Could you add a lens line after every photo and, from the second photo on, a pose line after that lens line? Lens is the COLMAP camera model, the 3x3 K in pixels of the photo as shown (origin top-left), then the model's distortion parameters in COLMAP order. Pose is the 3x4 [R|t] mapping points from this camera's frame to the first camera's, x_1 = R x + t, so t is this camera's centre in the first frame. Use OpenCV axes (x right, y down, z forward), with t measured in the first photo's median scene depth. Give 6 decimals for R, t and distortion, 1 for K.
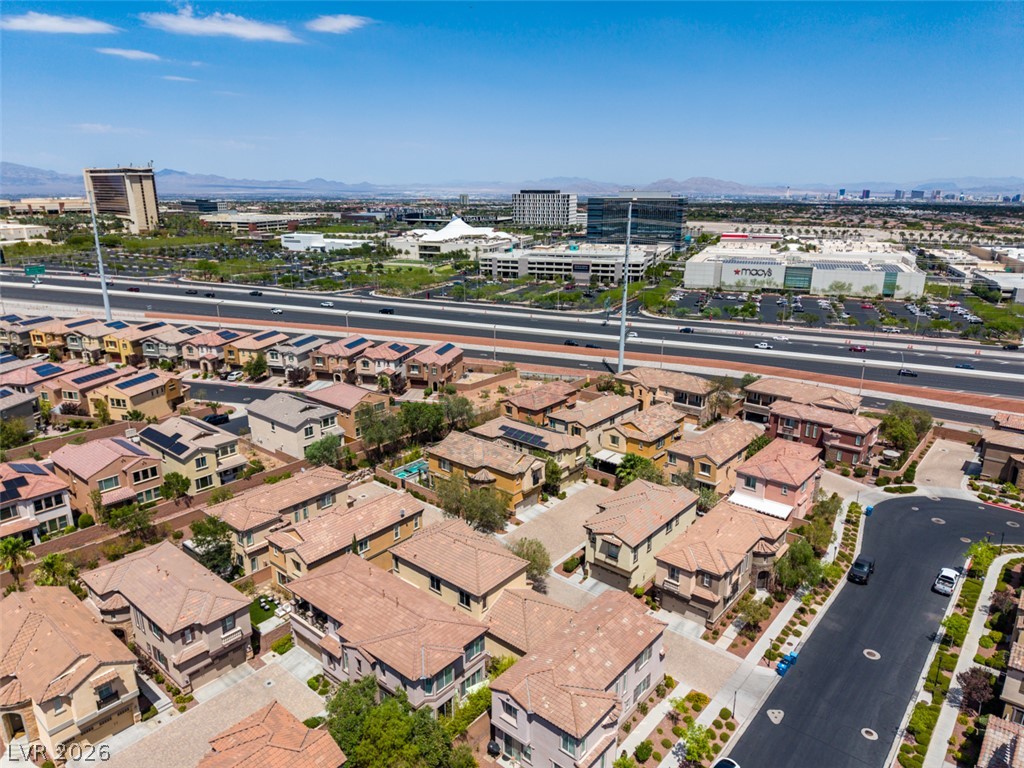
lens RADIAL K [[682.7, 0, 510.6], [0, 682.7, 385.3], [0, 0, 1]] dist [0.060662, -0.063443]
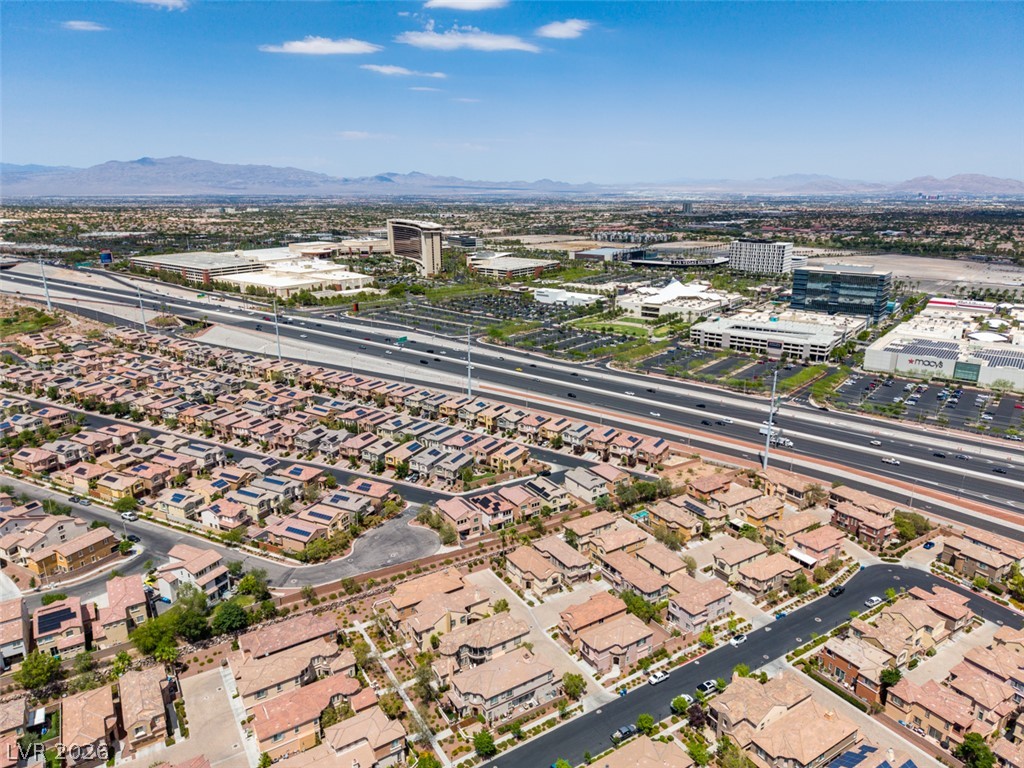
lens RADIAL K [[678.7, 0, 512.0], [0, 678.7, 384.0], [0, 0, 1]] dist [0.066646, -0.062913]
pose [[0.952939, 0.081355, -0.292041, 0.054804], [-0.081227, 0.996616, 0.012583, -0.241256], [0.292077, 0.011731, 0.956323, -1.007569]]
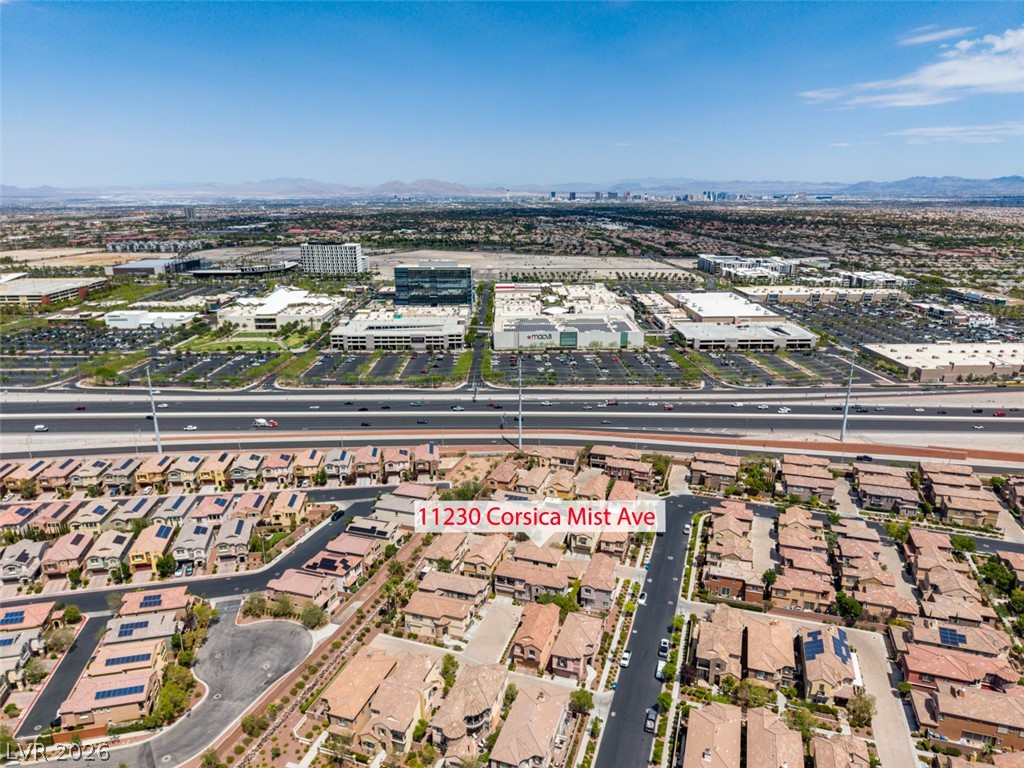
lens RADIAL K [[682.7, 0, 510.6], [0, 682.7, 385.3], [0, 0, 1]] dist [0.060662, -0.063443]
pose [[0.930704, -0.110396, 0.348715, -0.608315], [0.110800, 0.993664, 0.018853, -0.276938], [-0.348587, 0.021091, 0.937039, -0.886038]]
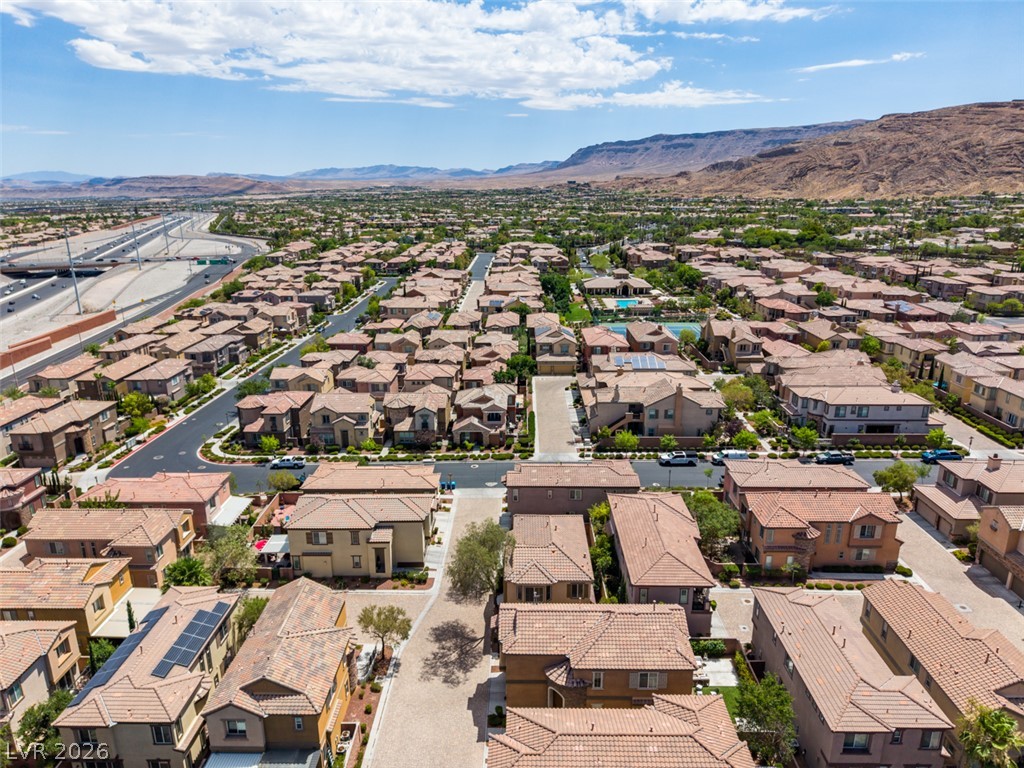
lens RADIAL K [[682.7, 0, 510.6], [0, 682.7, 385.3], [0, 0, 1]] dist [0.060662, -0.063443]
pose [[-0.631756, -0.217741, 0.743958, -0.422704], [0.223941, 0.867550, 0.444081, -0.239593], [-0.742115, 0.447154, -0.499319, 0.825236]]
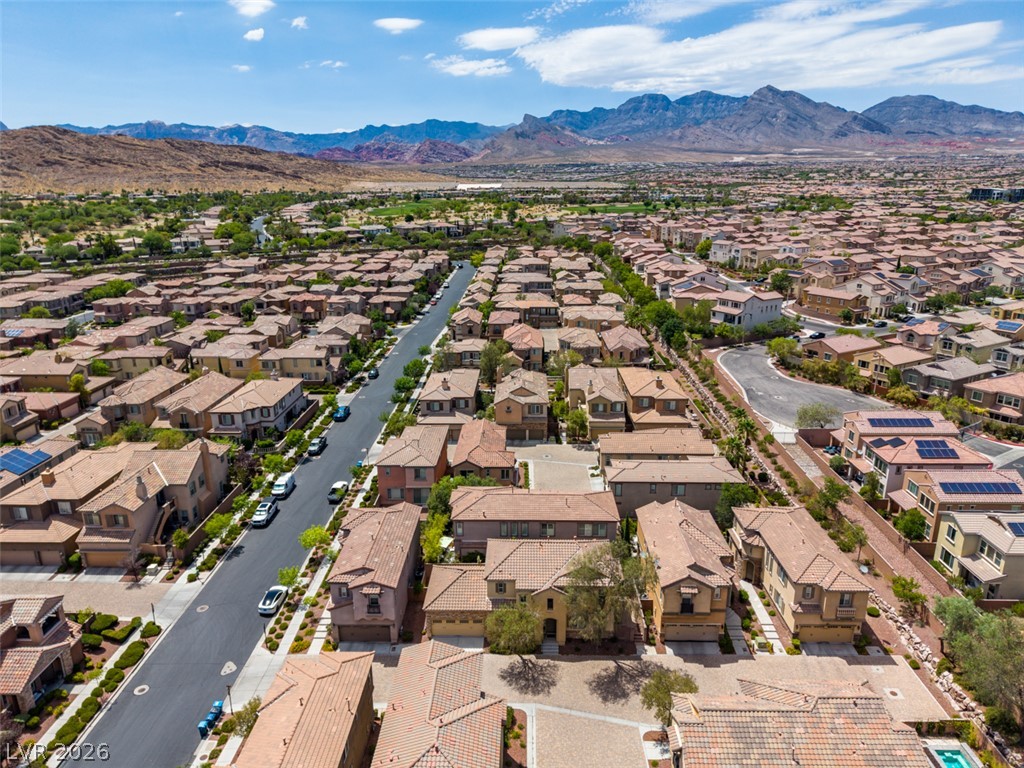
lens RADIAL K [[682.0, 0, 511.4], [0, 682.0, 388.2], [0, 0, 1]] dist [0.027679, -0.028157]
pose [[-0.777135, 0.186923, -0.600934, 0.292168], [-0.171748, 0.855634, 0.488256, -0.248842], [0.605446, 0.482650, -0.632839, 0.841740]]
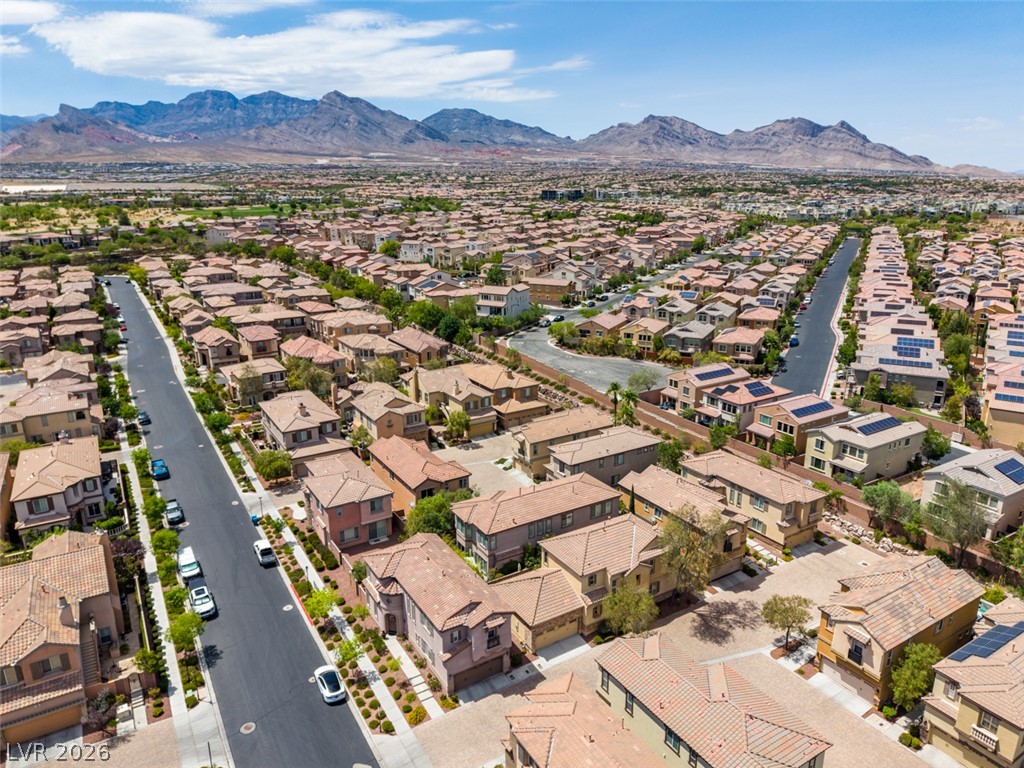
lens RADIAL K [[682.0, 0, 511.4], [0, 682.0, 388.2], [0, 0, 1]] dist [0.027679, -0.028157]
pose [[-0.315470, 0.276900, -0.907637, 0.482539], [-0.263070, 0.893470, 0.364014, -0.170924], [0.911741, 0.353608, -0.209019, 0.571985]]
